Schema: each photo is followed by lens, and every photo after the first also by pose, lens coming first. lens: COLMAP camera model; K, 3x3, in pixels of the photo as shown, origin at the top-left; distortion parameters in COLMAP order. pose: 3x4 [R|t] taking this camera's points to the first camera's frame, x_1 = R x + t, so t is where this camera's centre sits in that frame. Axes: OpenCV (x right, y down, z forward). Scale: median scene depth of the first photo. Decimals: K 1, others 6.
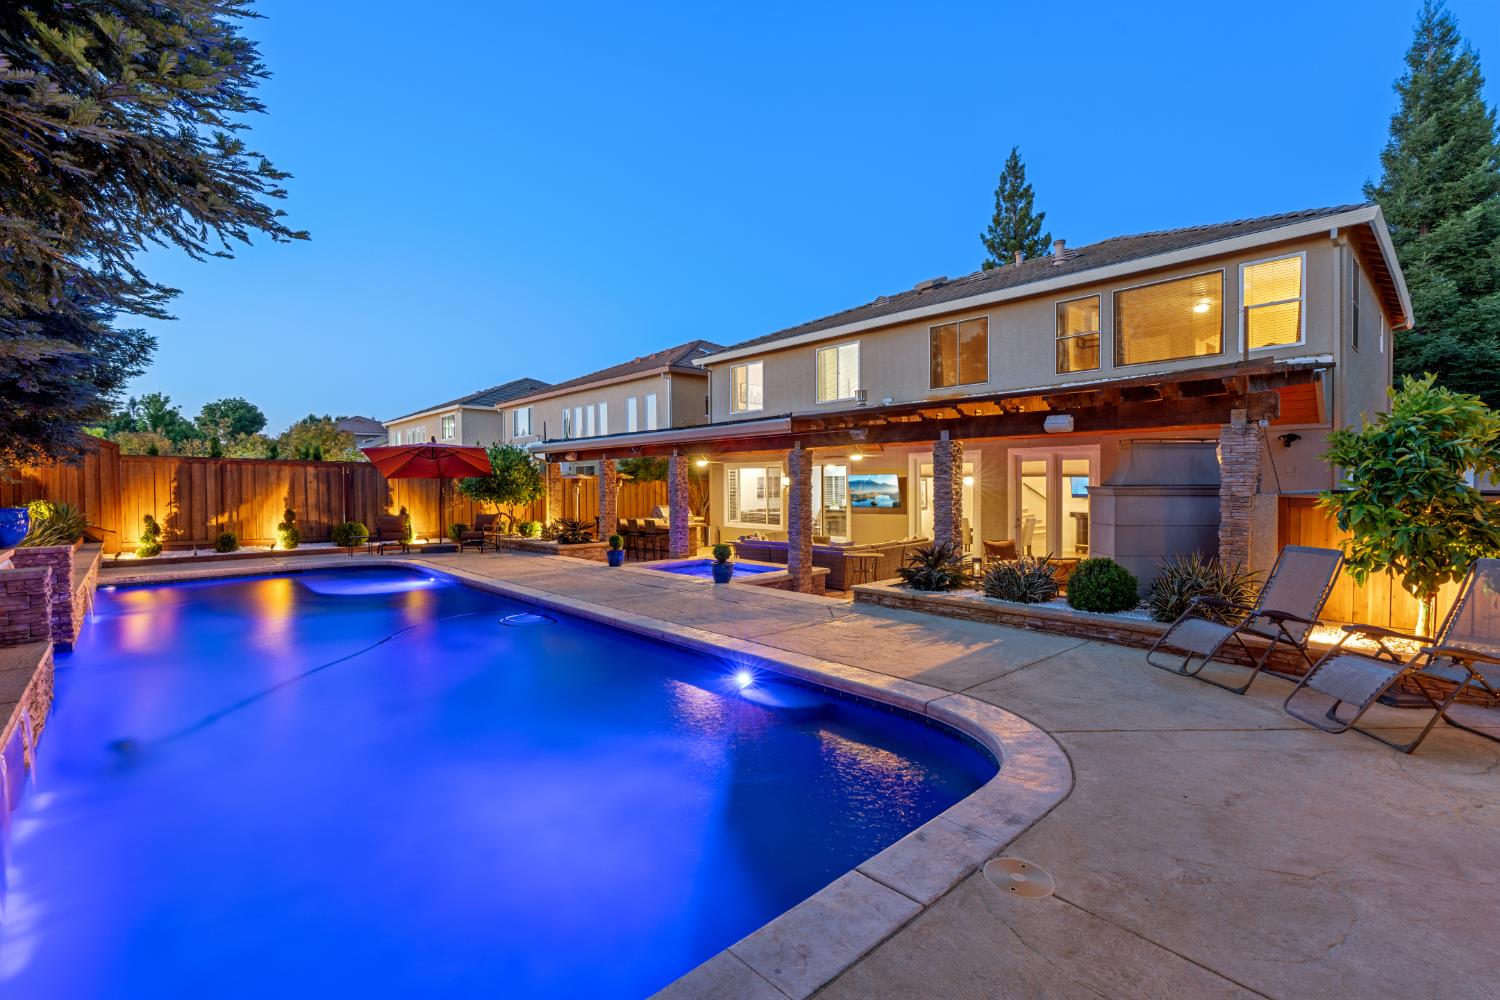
lens RADIAL K [[668.2, 0, 744.8], [0, 668.2, 488.3], [0, 0, 1]] dist [-0.007260, 0.002728]
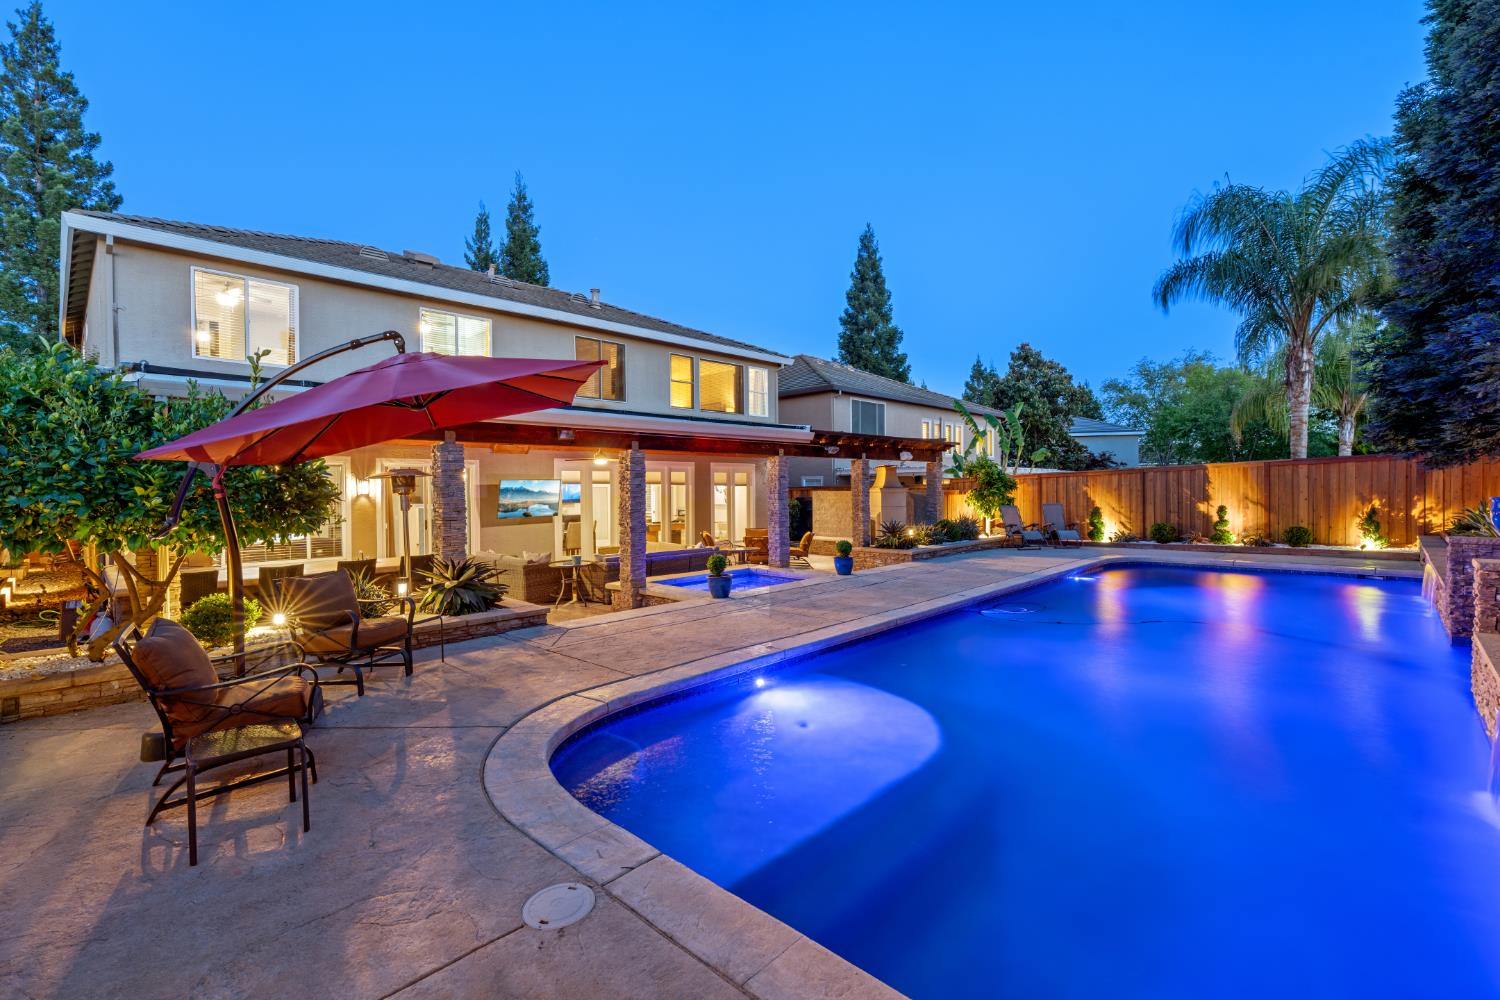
lens RADIAL K [[668.2, 0, 738.1], [0, 668.2, 494.6], [0, 0, 1]] dist [-0.007260, 0.002728]
pose [[-0.057804, -0.002796, 0.998324, -0.783617], [0.019092, 0.999810, 0.003905, -0.000424], [-0.998145, 0.019286, -0.057740, 0.858184]]
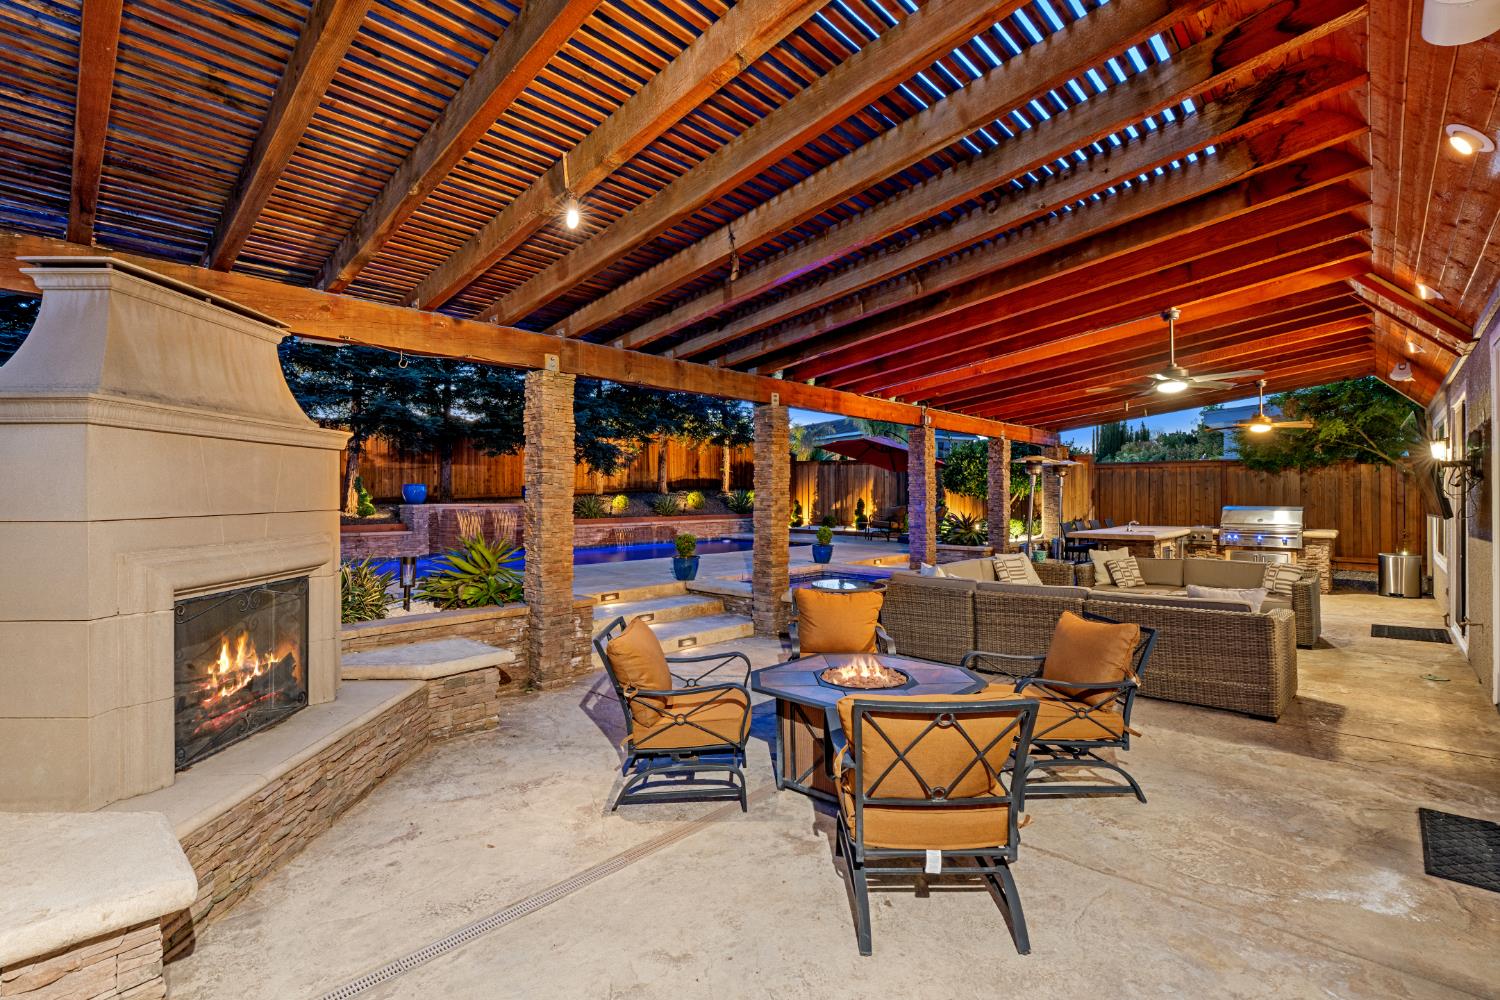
lens RADIAL K [[668.2, 0, 737.7], [0, 668.2, 497.4], [0, 0, 1]] dist [-0.007260, 0.002728]
pose [[0.061808, 0.011169, -0.998026, 0.569751], [-0.008377, 0.999908, 0.010671, 0.016779], [0.998053, 0.007700, 0.061895, 0.703922]]
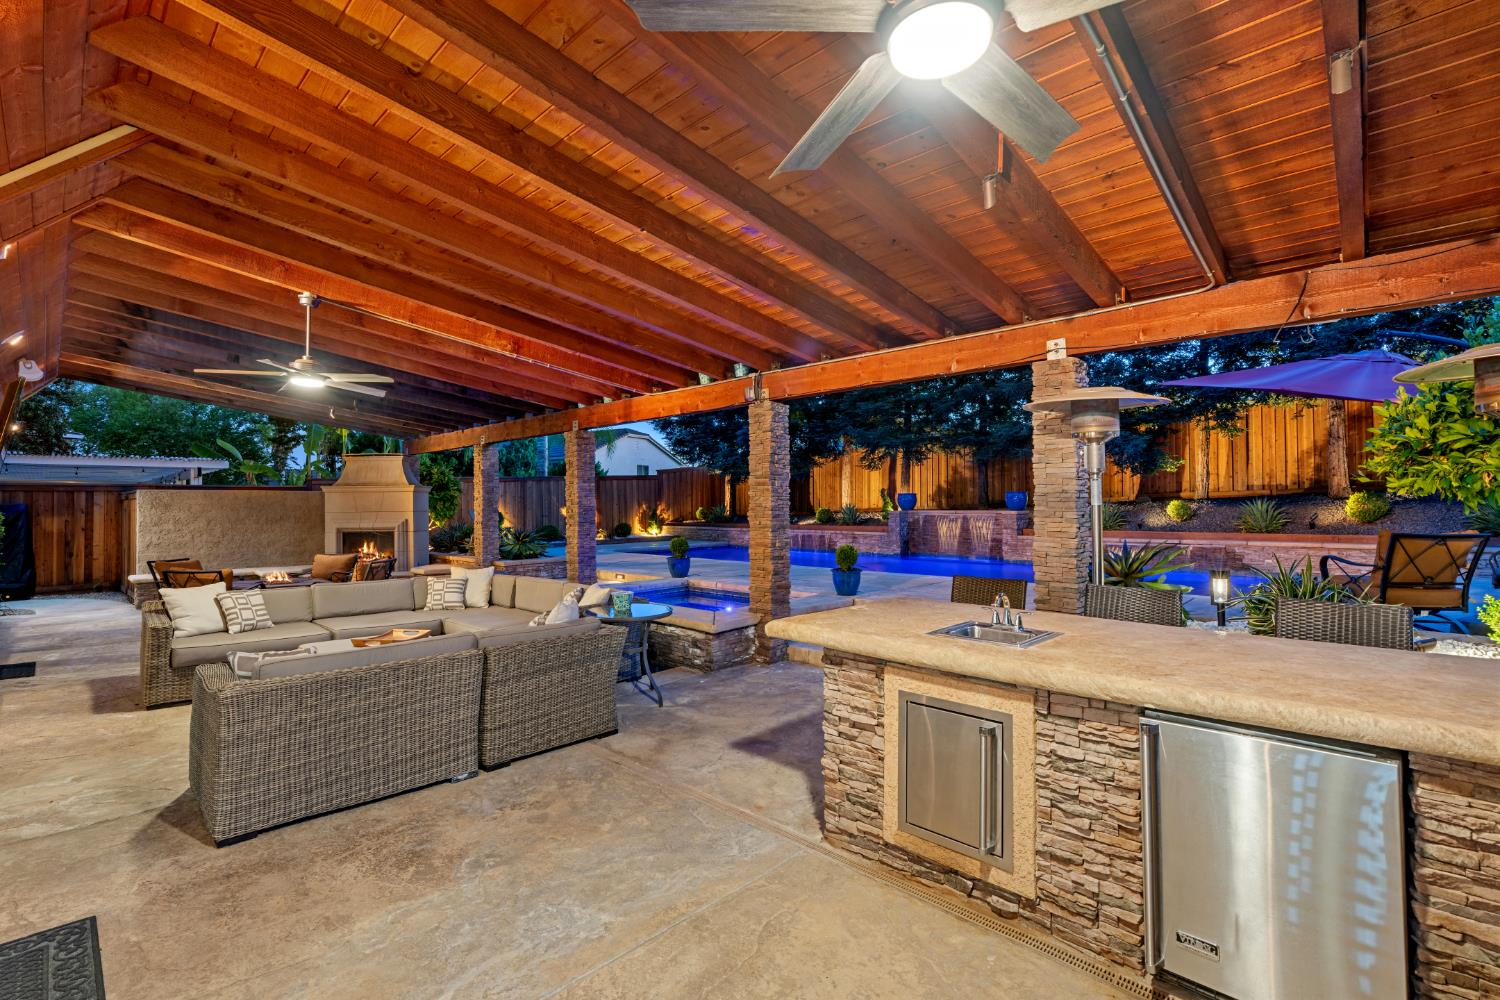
lens RADIAL K [[668.2, 0, 743.7], [0, 668.2, 499.6], [0, 0, 1]] dist [-0.007260, 0.002728]
pose [[-0.998787, 0.013347, -0.047388, -0.059690], [0.013376, 0.999910, -0.000302, 0.019119], [0.047380, -0.000935, -0.998876, 1.378453]]
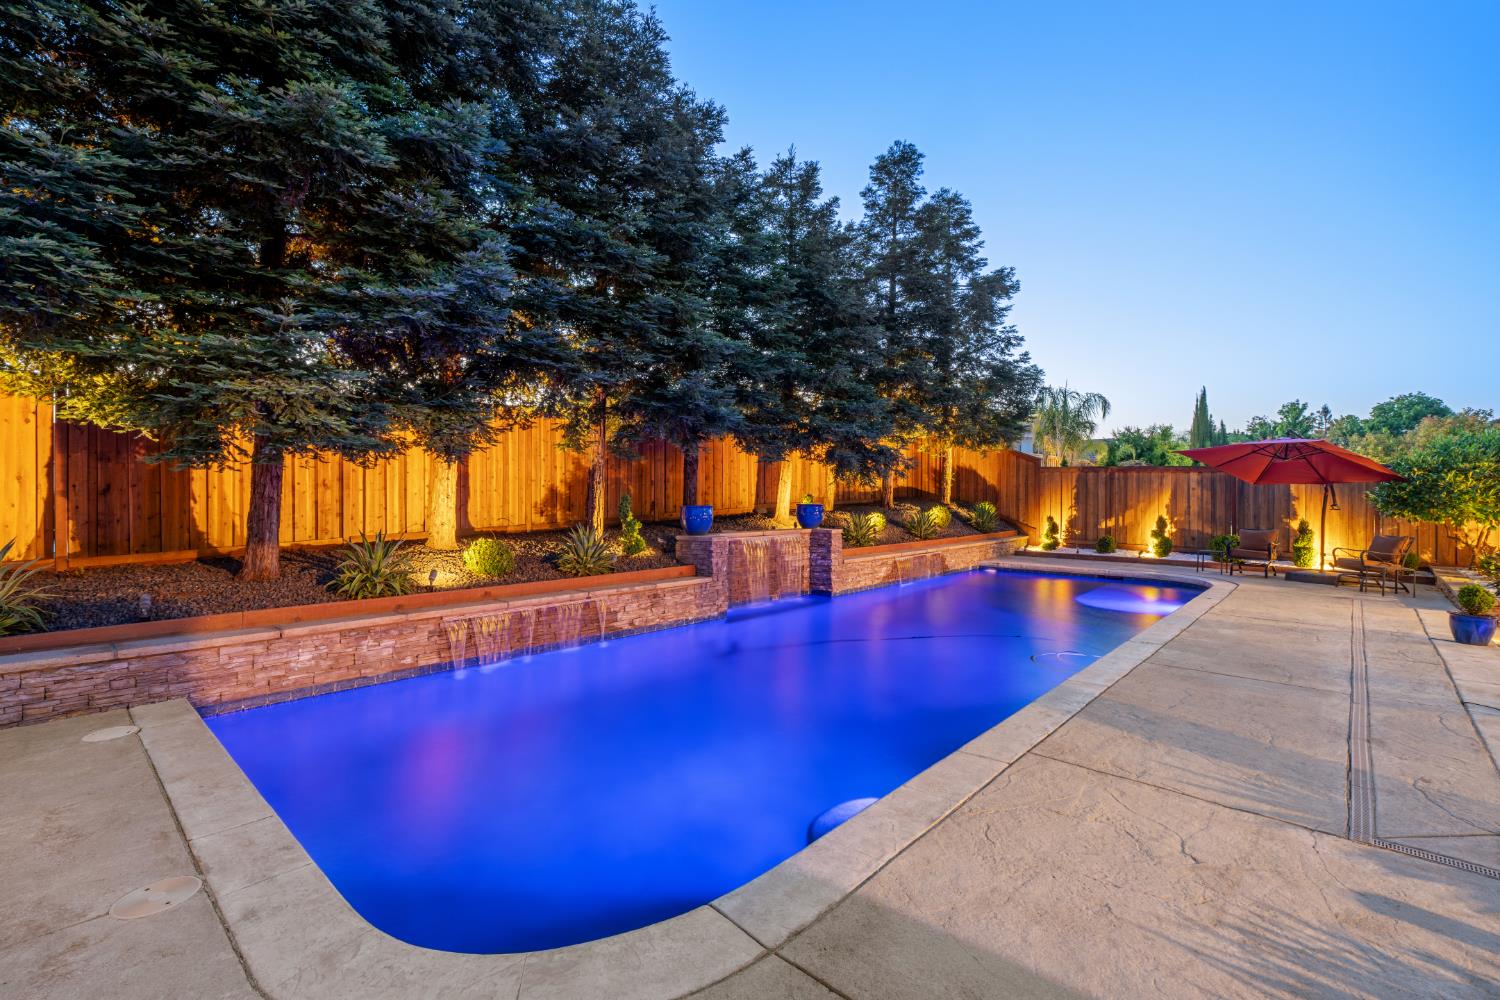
lens RADIAL K [[668.2, 0, 737.9], [0, 668.2, 499.7], [0, 0, 1]] dist [-0.007260, 0.002728]
pose [[0.080969, 0.015482, -0.996596, 0.247919], [-0.009227, 0.999848, 0.014783, -0.002349], [0.996674, 0.007999, 0.081100, 0.304130]]
